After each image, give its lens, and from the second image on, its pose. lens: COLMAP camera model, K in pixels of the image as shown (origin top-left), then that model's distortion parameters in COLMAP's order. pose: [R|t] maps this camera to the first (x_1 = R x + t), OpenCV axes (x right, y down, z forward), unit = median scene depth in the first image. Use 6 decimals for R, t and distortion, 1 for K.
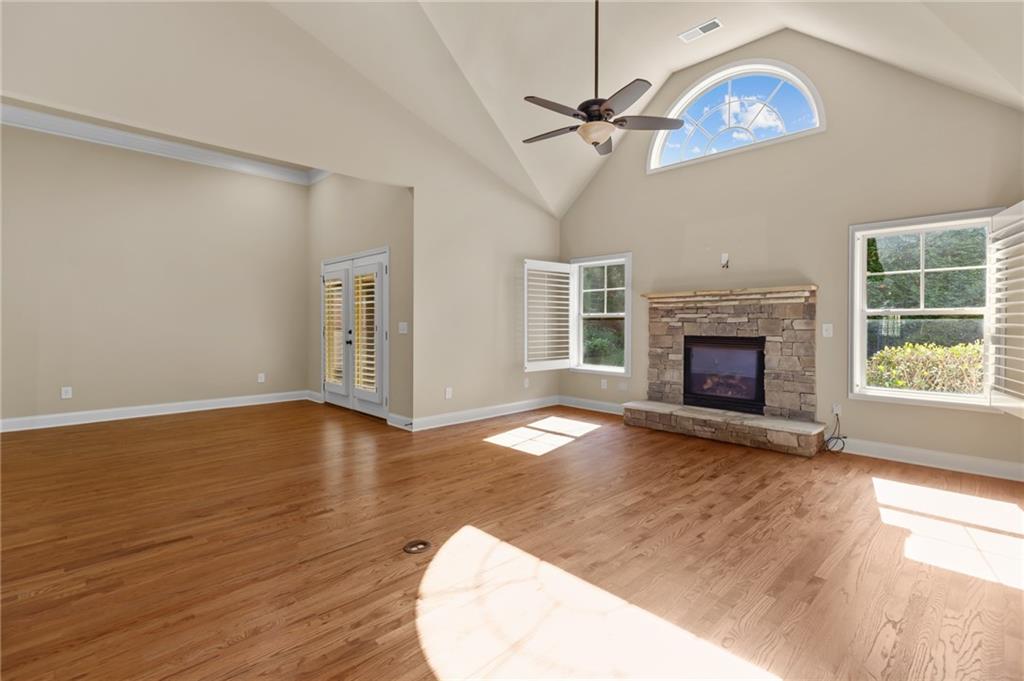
lens RADIAL K [[468.6, 0, 510.7], [0, 468.6, 325.1], [0, 0, 1]] dist [-0.000279, -0.000760]
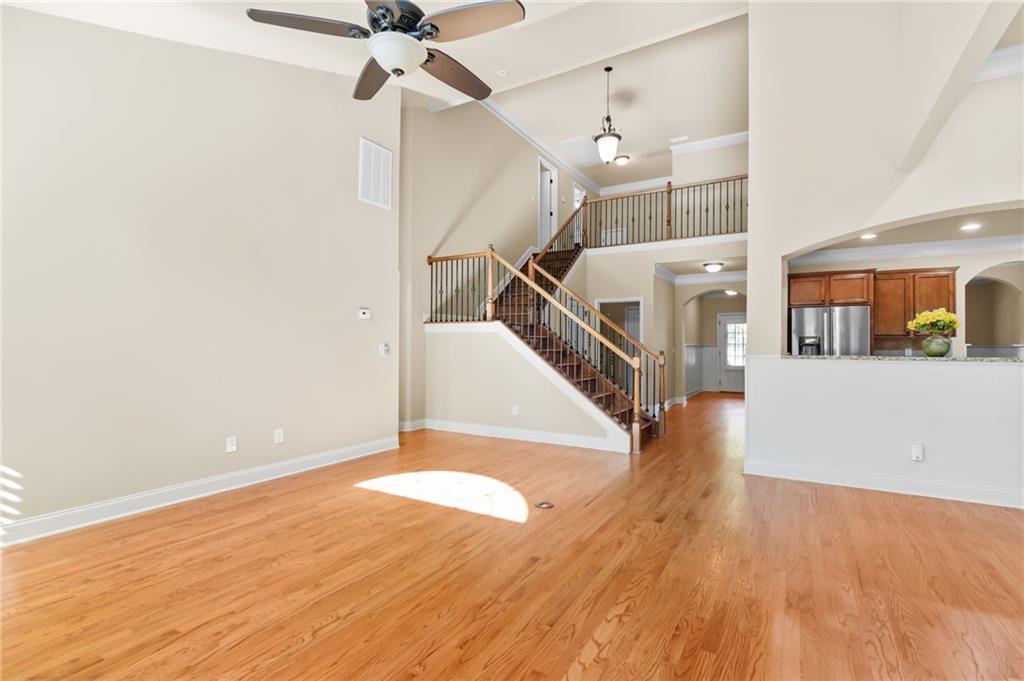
lens RADIAL K [[470.3, 0, 512.0], [0, 470.3, 340.5], [0, 0, 1]] dist [0.002431, 0.000225]
pose [[-0.964511, -0.010834, -0.263819, 0.140700], [-0.008878, 0.999924, -0.008603, -0.005230], [0.263892, -0.005955, -0.964534, 1.202089]]
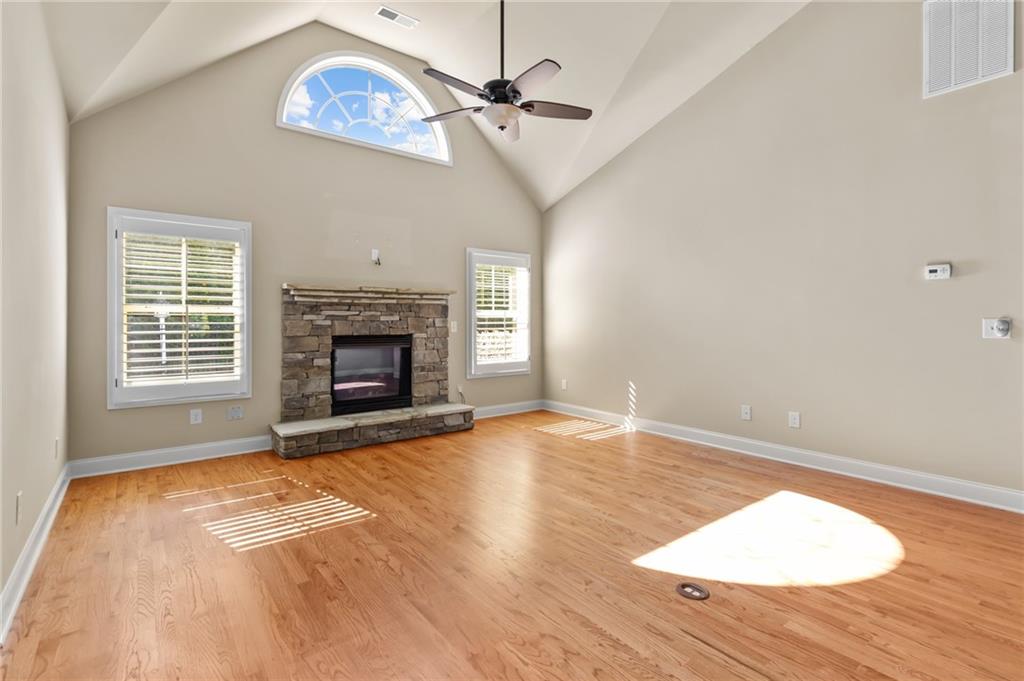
lens RADIAL K [[492.1, 0, 534.8], [0, 492.1, 320.6], [0, 0, 1]] dist [0.001258, -0.000022]
pose [[0.078653, -0.000428, 0.996902, -0.560055], [0.004873, 0.999988, 0.000044, -0.004214], [-0.996890, 0.004854, 0.078654, 0.620470]]
